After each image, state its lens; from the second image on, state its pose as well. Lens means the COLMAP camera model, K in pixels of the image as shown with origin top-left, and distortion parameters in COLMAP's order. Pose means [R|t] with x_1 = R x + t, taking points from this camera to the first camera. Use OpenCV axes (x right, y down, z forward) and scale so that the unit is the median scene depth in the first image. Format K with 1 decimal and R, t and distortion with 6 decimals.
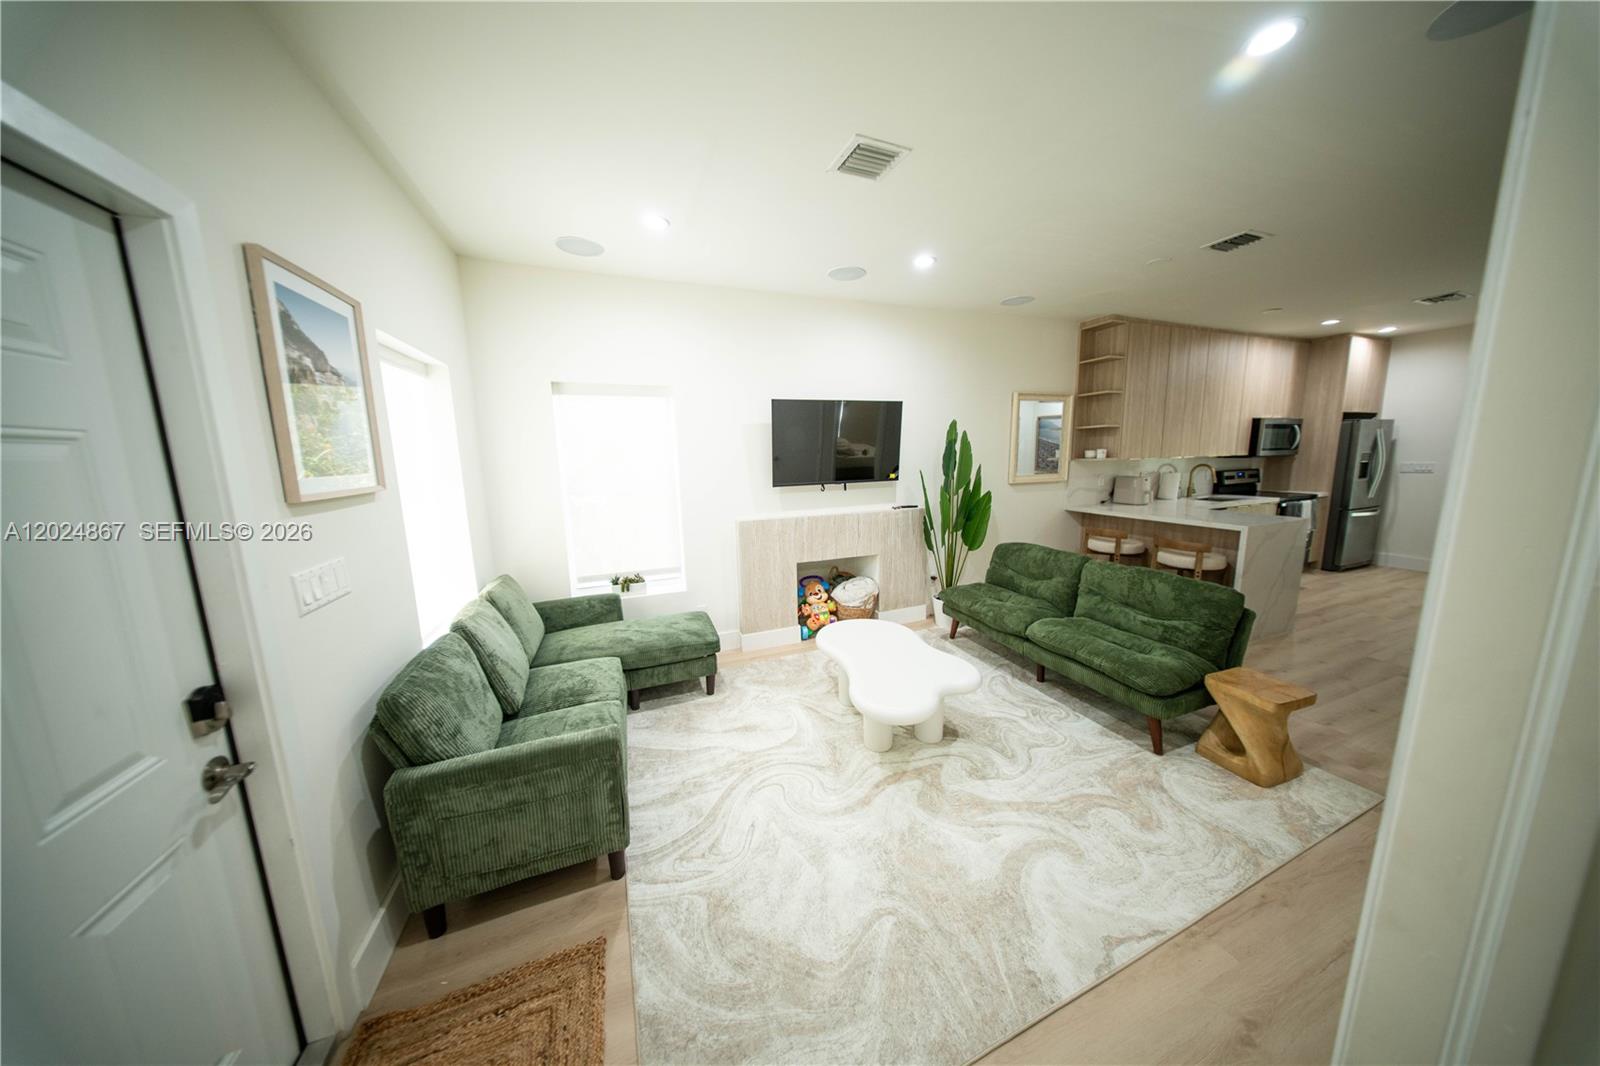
lens RADIAL K [[468.1, 0, 803.1], [0, 468.1, 532.7], [0, 0, 1]] dist [0.006078, -0.002399]
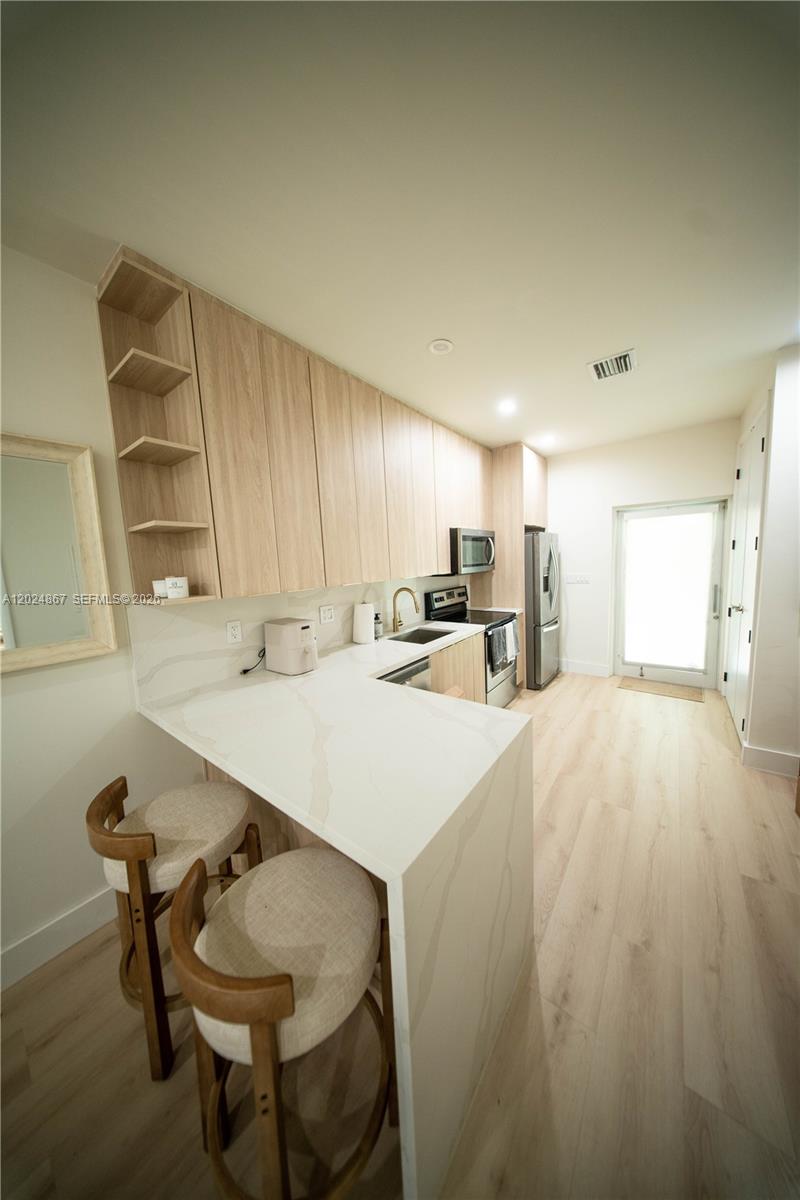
lens RADIAL K [[350.9, 0, 393.6], [0, 350.9, 600.0], [0, 0, 1]] dist [0.006822, -0.003701]
pose [[0.862345, -0.072191, 0.501148, 0.704915], [0.106375, 0.993524, -0.039926, -0.133773], [-0.495021, 0.087739, 0.864440, 0.673334]]
